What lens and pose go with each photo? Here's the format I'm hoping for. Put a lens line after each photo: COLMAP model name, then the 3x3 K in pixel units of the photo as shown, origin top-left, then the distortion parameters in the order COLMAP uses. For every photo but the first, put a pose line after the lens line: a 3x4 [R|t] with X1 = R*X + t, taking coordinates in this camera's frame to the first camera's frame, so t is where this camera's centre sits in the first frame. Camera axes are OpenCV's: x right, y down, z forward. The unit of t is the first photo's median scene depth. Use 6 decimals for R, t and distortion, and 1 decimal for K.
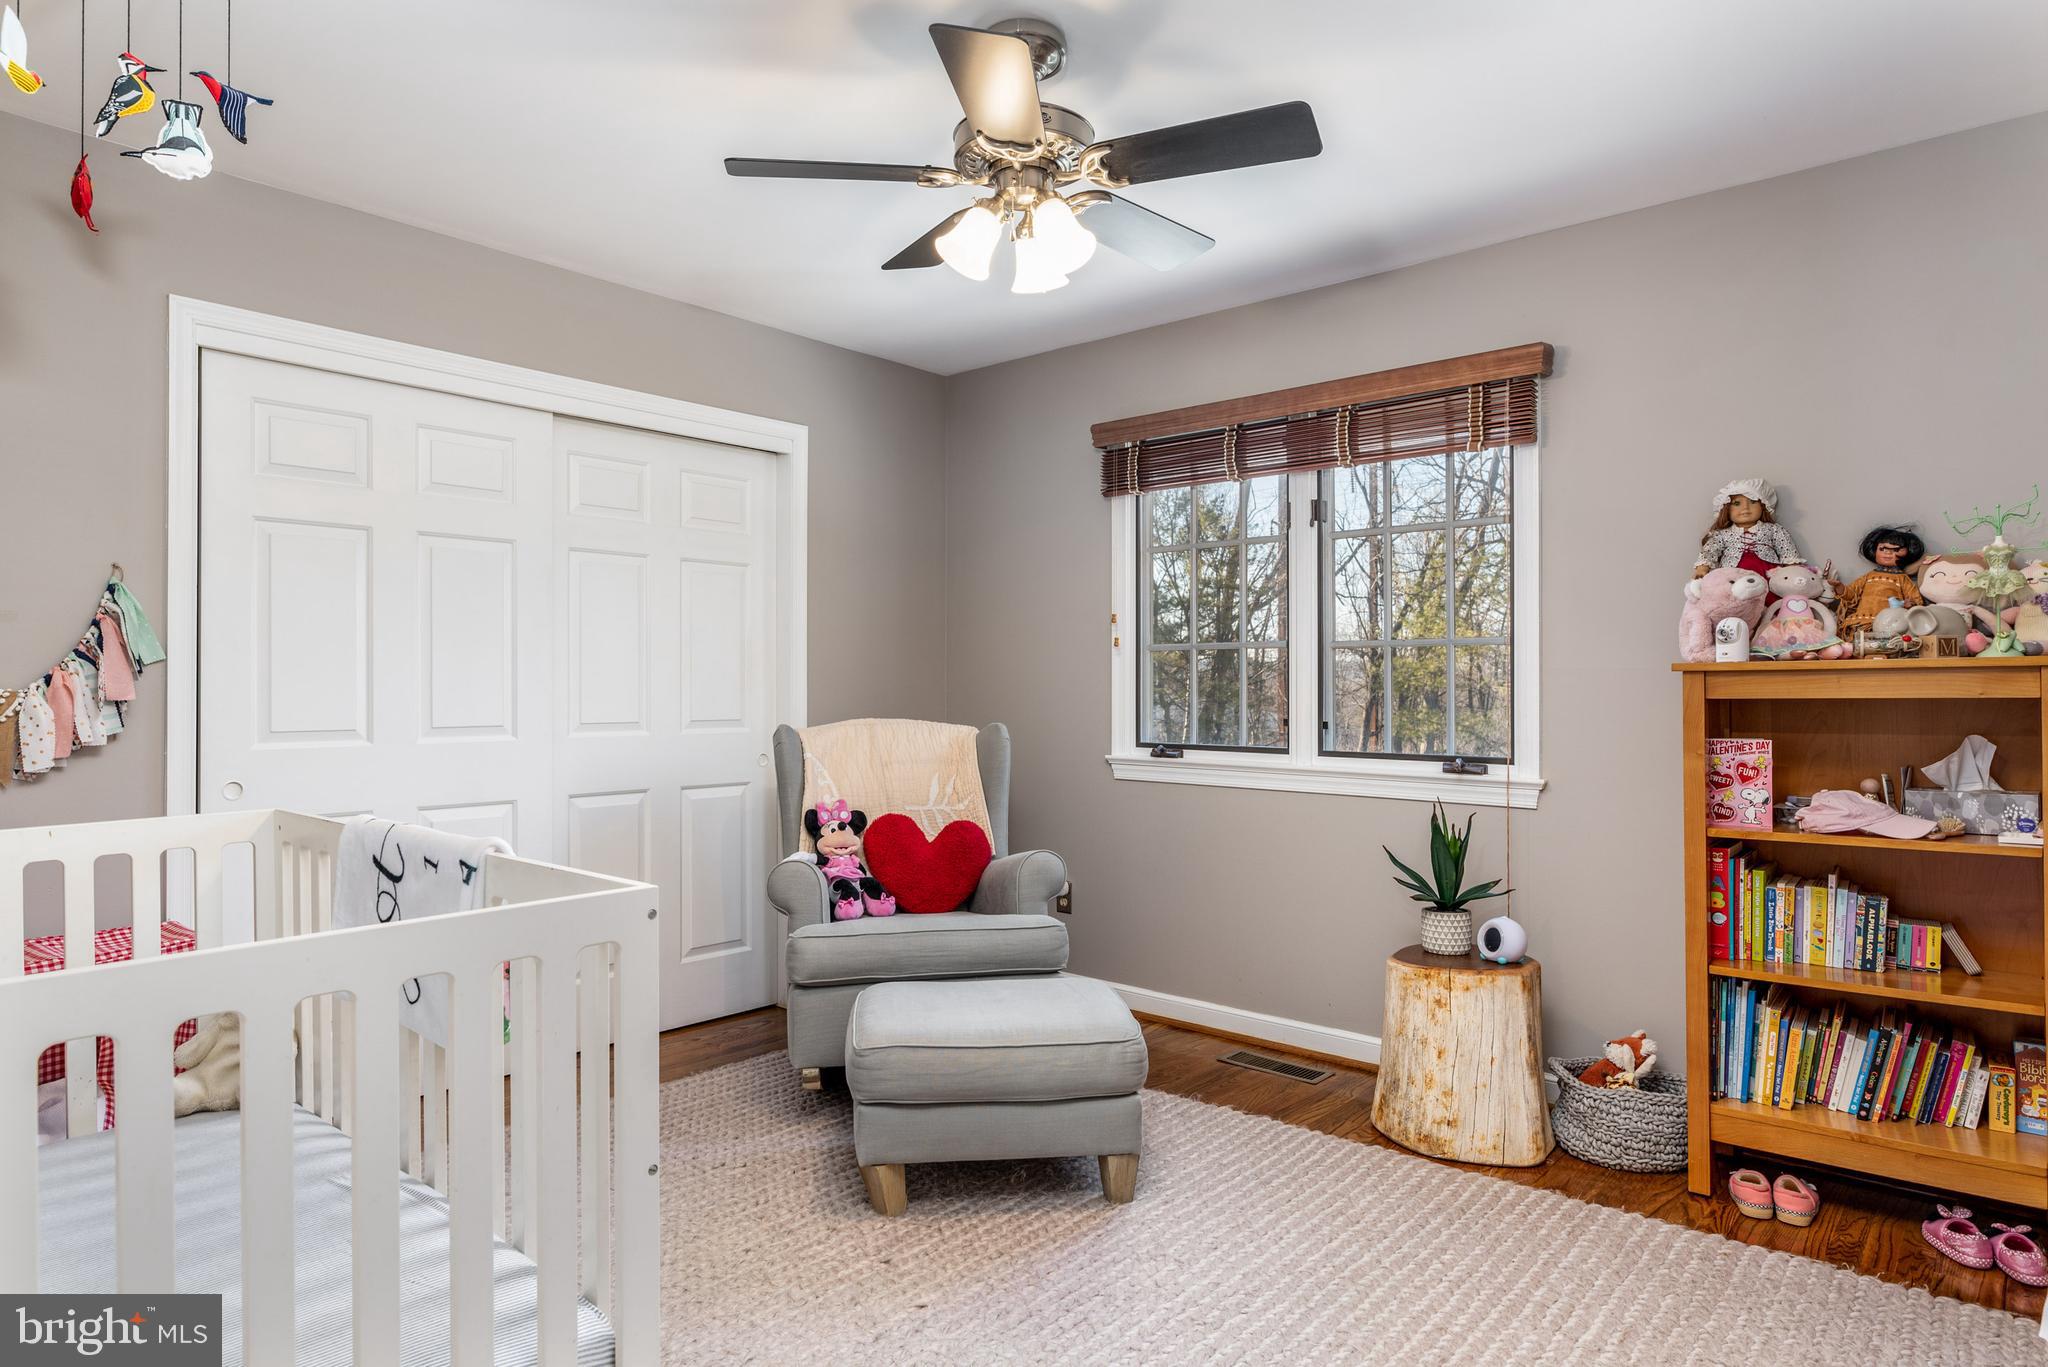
lens RADIAL K [[1185.8, 0, 1037.7], [0, 1185.8, 690.9], [0, 0, 1]] dist [0.002311, -0.002428]
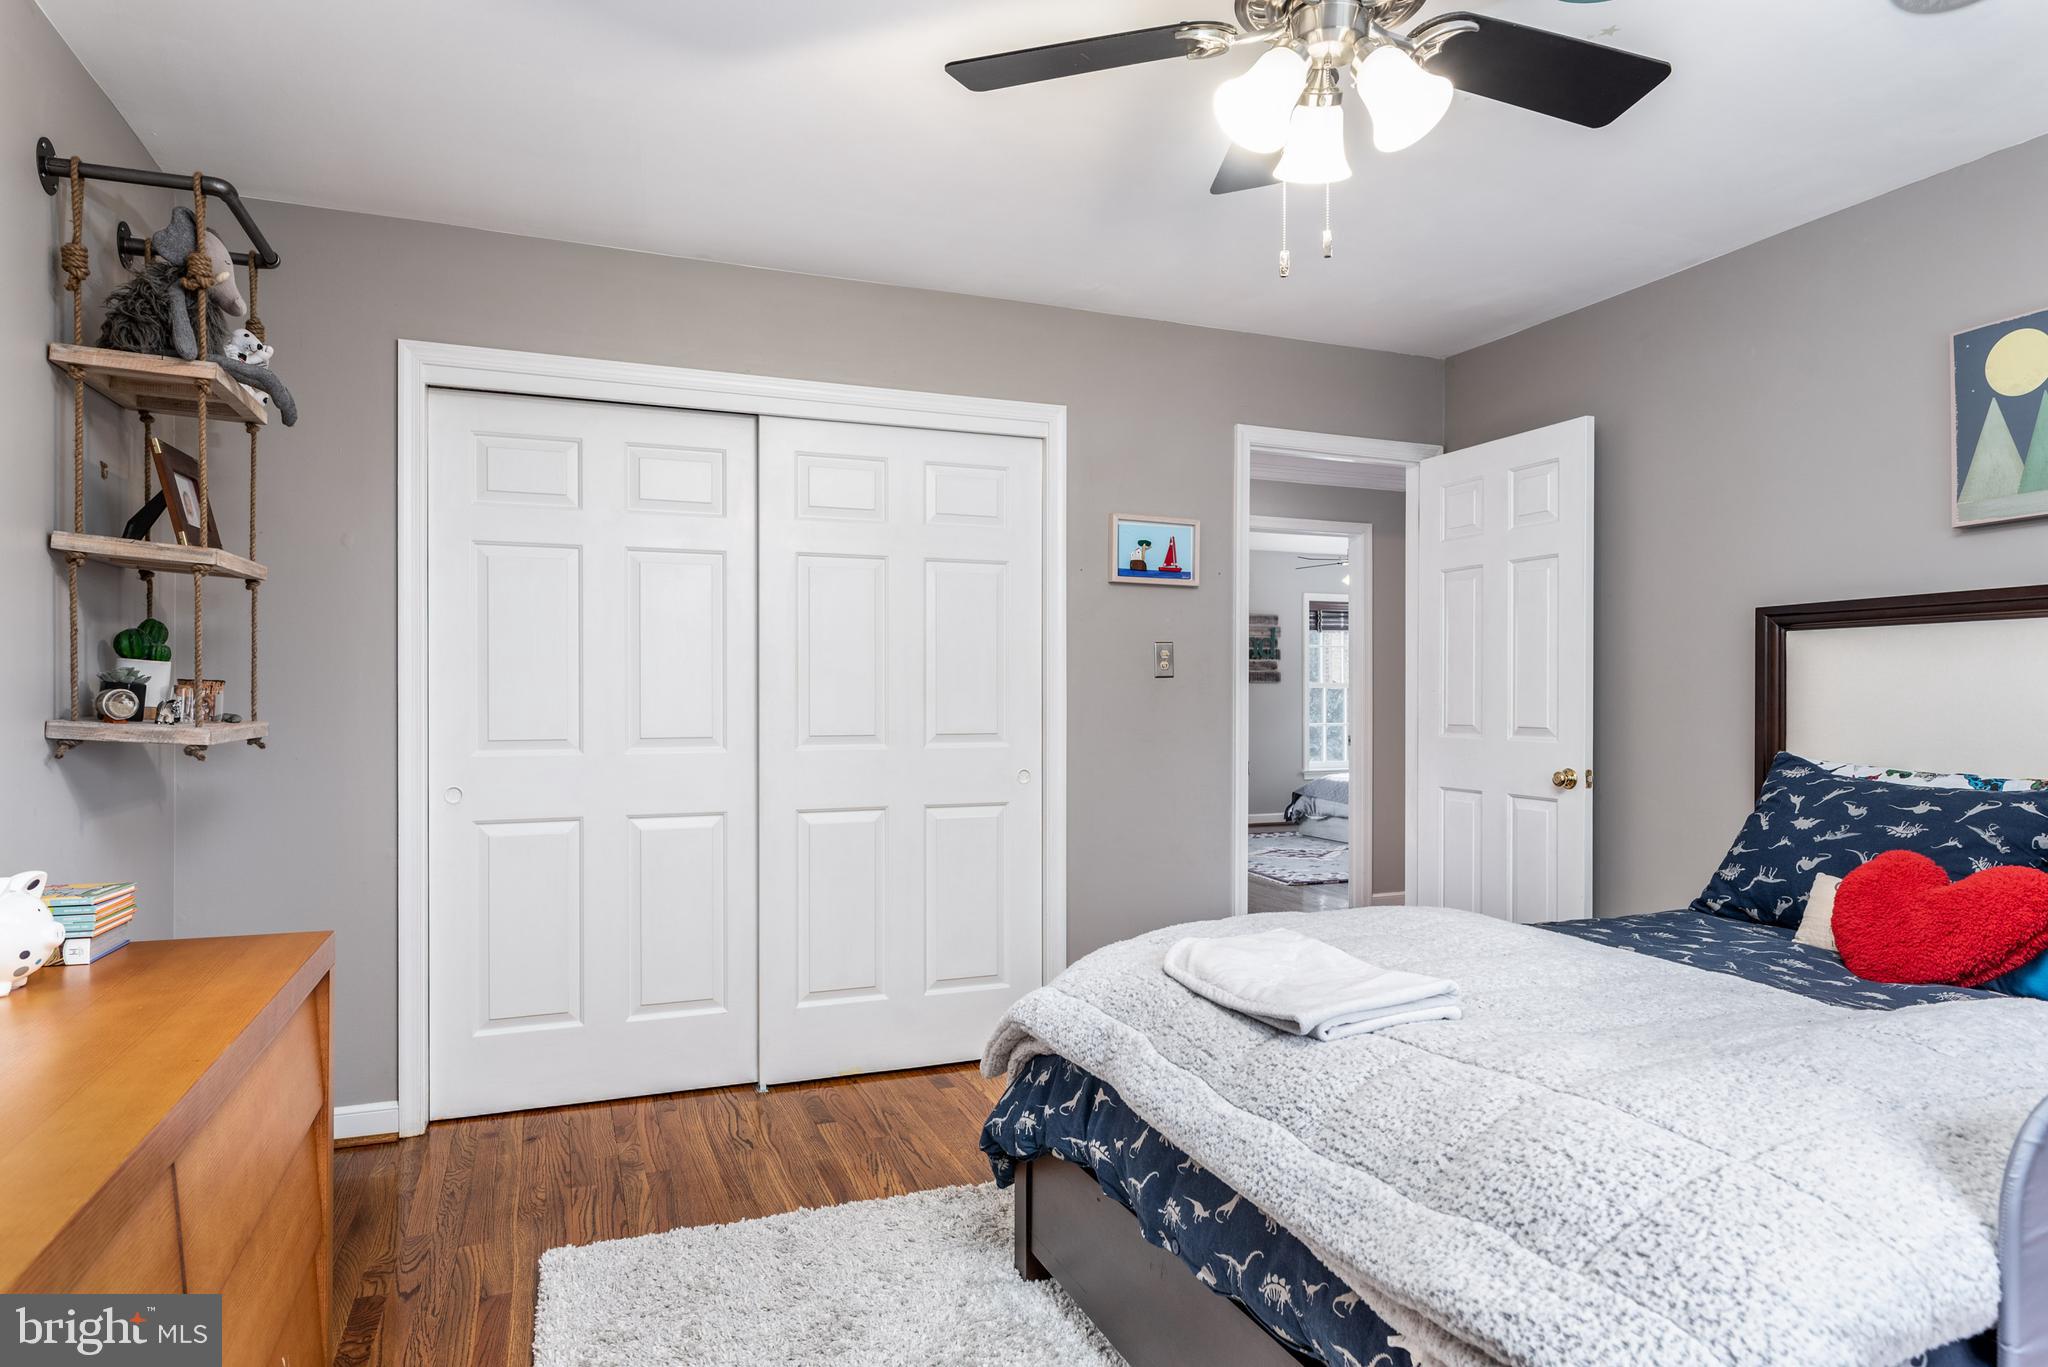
lens RADIAL K [[1185.8, 0, 1019.5], [0, 1185.8, 678.6], [0, 0, 1]] dist [0.002311, -0.002428]
pose [[0.886514, -0.006195, -0.462661, 0.196319], [-0.002319, 0.999838, -0.017831, -0.001911], [0.462697, 0.016881, 0.886356, 0.207876]]
